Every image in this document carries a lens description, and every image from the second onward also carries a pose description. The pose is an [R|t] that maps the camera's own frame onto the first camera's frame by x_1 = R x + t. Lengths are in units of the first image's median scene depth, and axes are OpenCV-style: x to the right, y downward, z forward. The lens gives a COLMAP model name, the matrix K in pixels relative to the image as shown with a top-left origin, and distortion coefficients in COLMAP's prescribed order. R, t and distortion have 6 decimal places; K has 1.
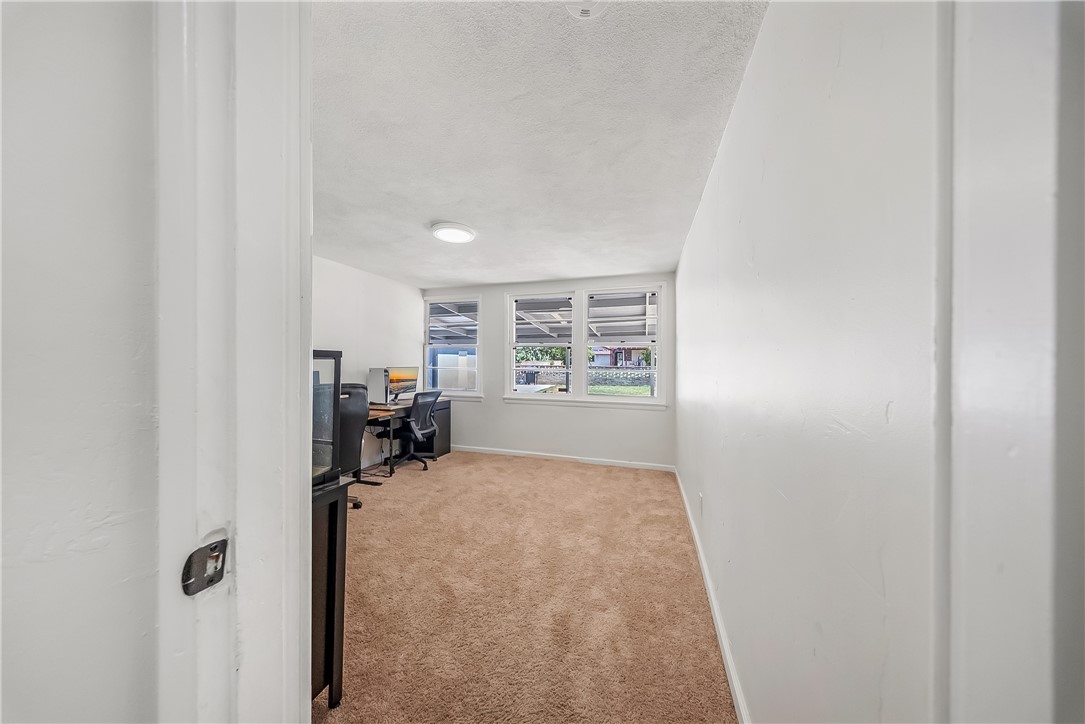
lens RADIAL K [[331.8, 0, 541.8], [0, 331.8, 359.4], [0, 0, 1]] dist [-0.010795, -0.000109]
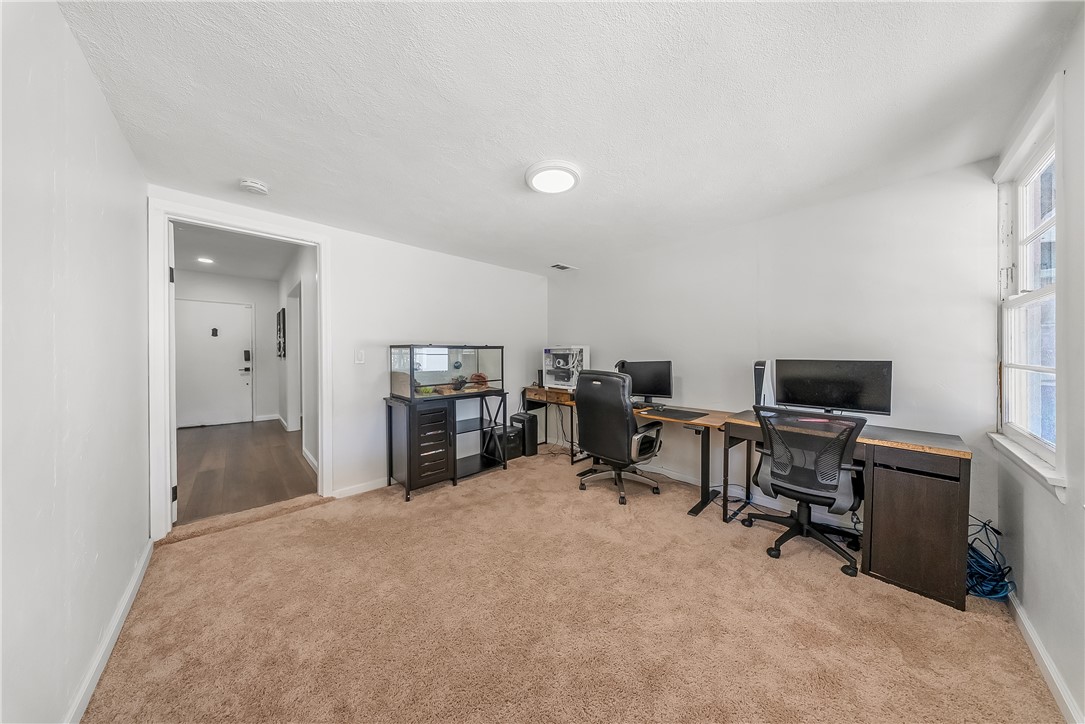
lens RADIAL K [[331.8, 0, 543.6], [0, 331.8, 355.8], [0, 0, 1]] dist [-0.010795, -0.000109]
pose [[-0.500734, 0.007482, -0.865569, 0.237559], [0.000944, 0.999967, 0.008098, 0.011252], [0.865601, 0.003238, -0.500725, 0.799254]]
